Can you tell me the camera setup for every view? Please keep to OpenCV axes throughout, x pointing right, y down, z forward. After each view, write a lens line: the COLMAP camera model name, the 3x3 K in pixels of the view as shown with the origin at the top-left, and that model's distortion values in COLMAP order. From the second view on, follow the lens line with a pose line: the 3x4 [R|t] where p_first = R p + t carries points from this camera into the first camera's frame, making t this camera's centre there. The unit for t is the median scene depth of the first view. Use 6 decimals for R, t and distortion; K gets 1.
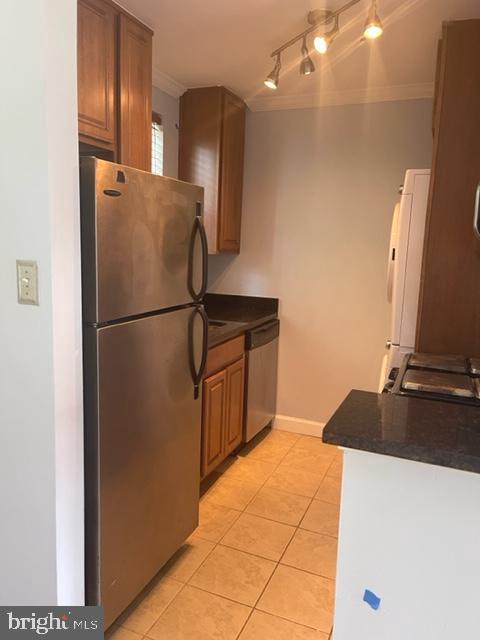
lens RADIAL K [[494.4, 0, 240.0], [0, 494.4, 320.0], [0, 0, 1]] dist [0.041648, 0.000675]
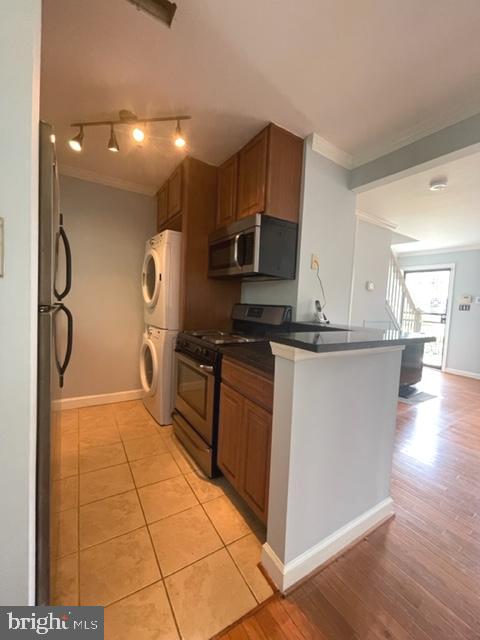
lens RADIAL K [[258.3, 0, 240.0], [0, 258.3, 320.0], [0, 0, 1]] dist [0.000021, -0.000167]
pose [[0.576462, -0.057446, 0.815102, -0.307832], [0.097994, 0.995187, 0.000834, 0.043751], [-0.811227, 0.079394, 0.579317, 0.301507]]
